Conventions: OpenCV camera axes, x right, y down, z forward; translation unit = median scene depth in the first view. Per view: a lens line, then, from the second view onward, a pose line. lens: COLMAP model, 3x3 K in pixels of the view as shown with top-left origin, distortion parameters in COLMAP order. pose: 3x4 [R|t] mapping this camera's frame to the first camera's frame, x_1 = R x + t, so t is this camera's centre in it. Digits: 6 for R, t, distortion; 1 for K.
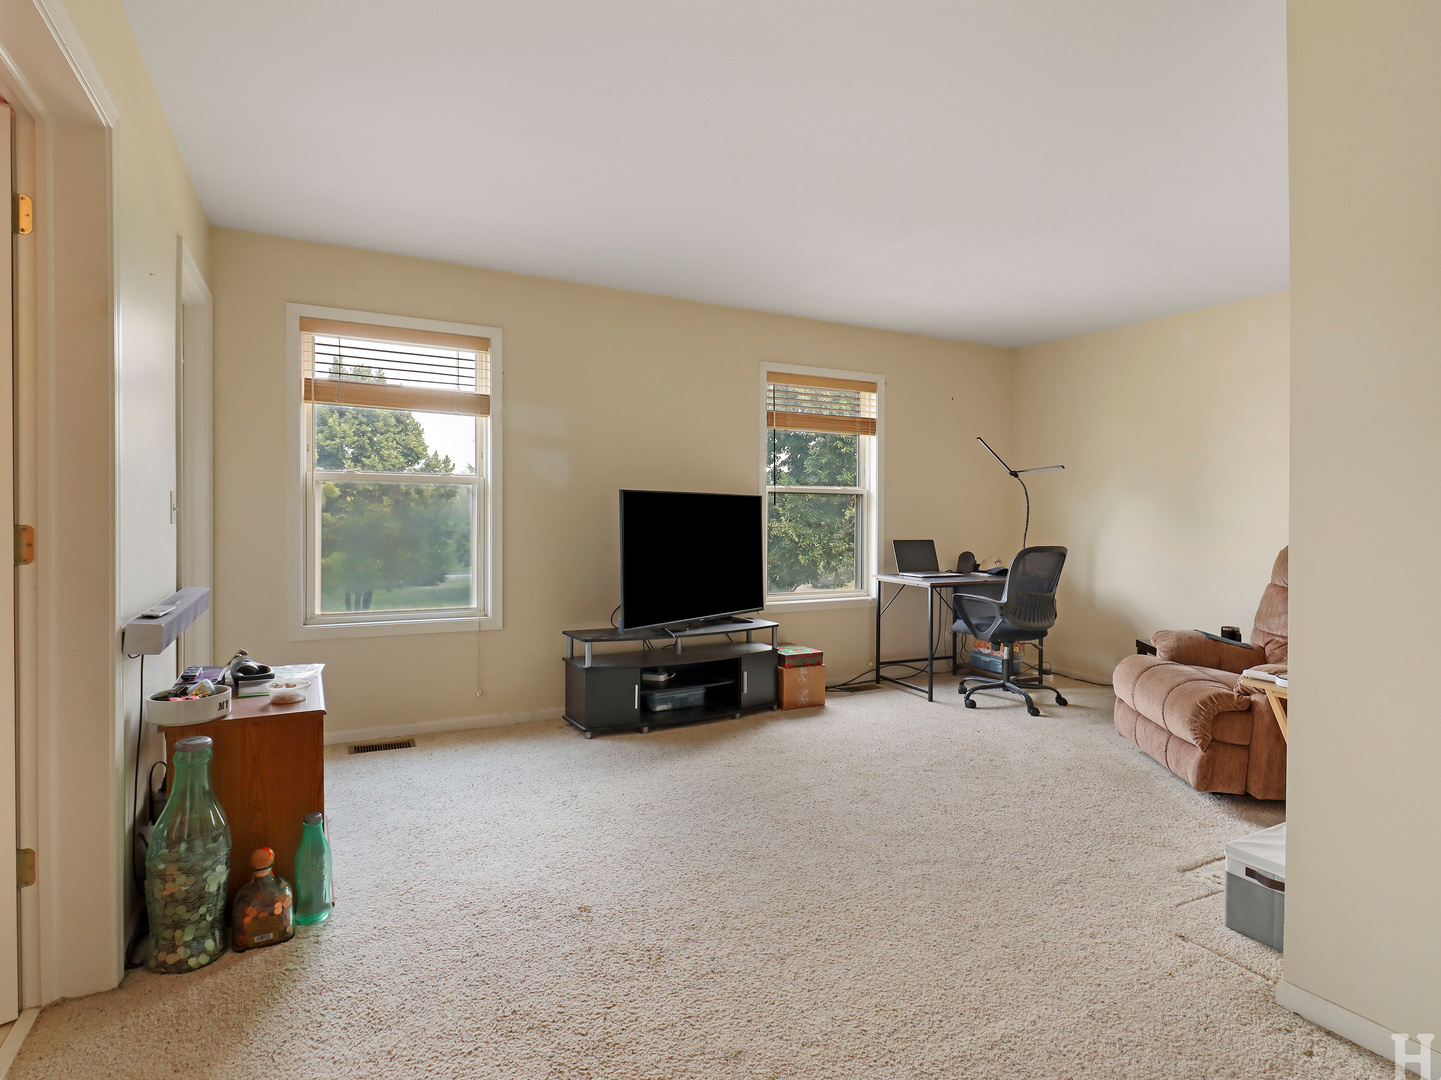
lens RADIAL K [[792.1, 0, 726.8], [0, 792.1, 533.8], [0, 0, 1]] dist [-0.007153, -0.001212]
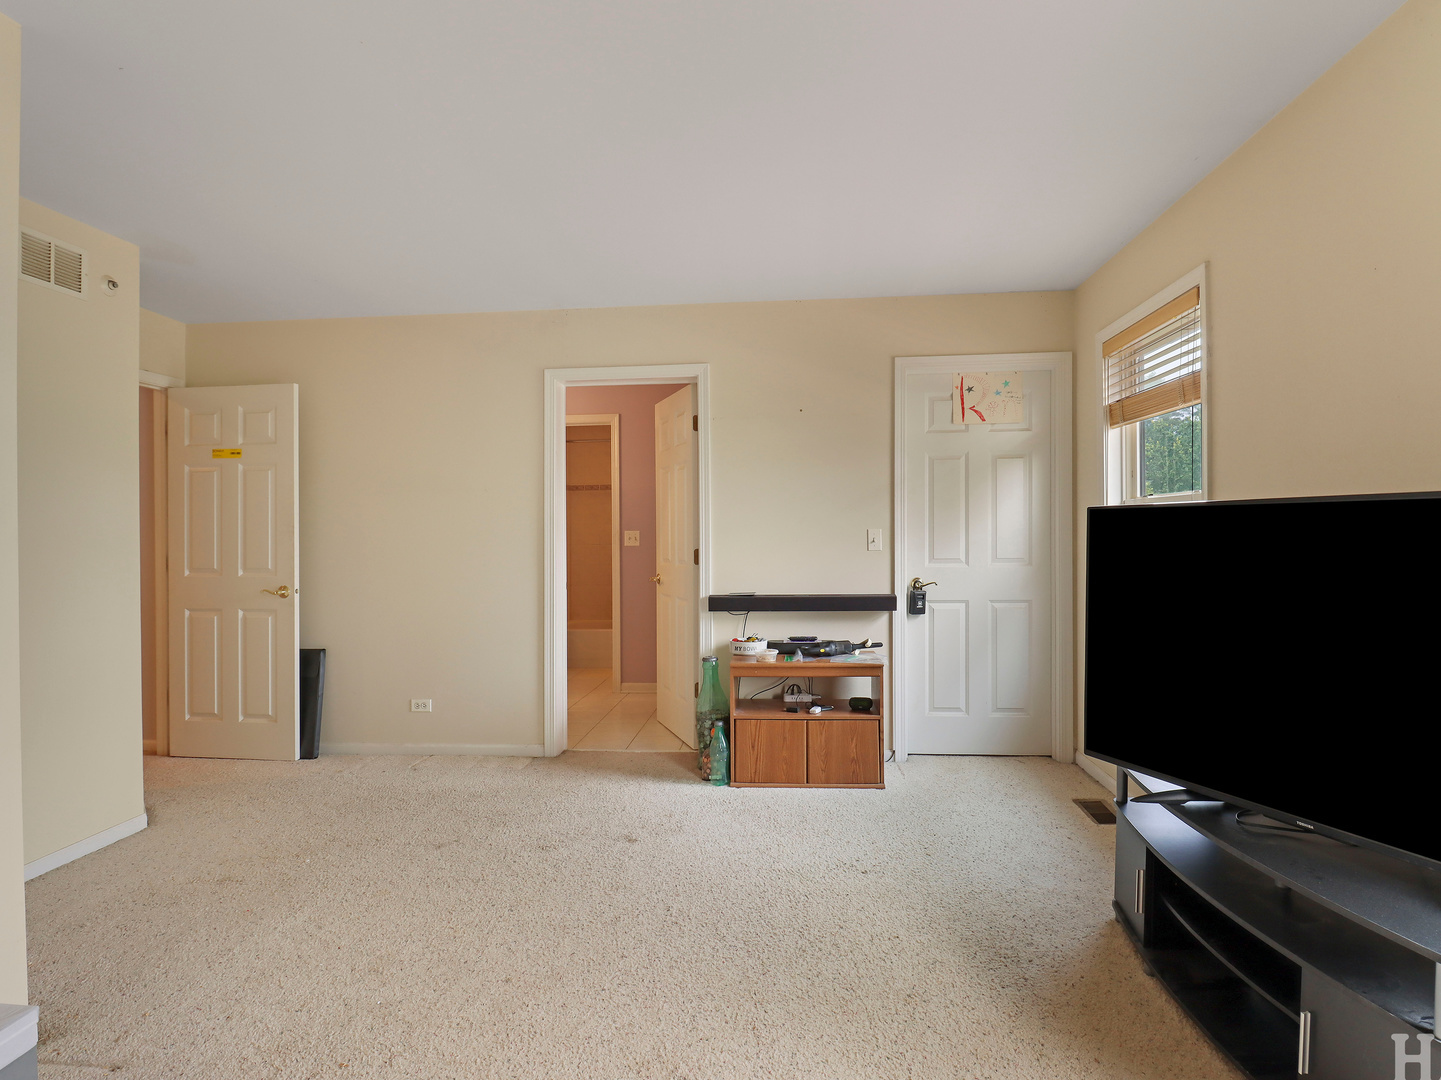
lens RADIAL K [[792.1, 0, 727.3], [0, 792.1, 537.4], [0, 0, 1]] dist [-0.007153, -0.001212]
pose [[-0.557546, -0.000336, -0.830146, 0.800116], [-0.013576, 0.999870, 0.008714, -0.054077], [0.830035, 0.016129, -0.557478, 1.766559]]
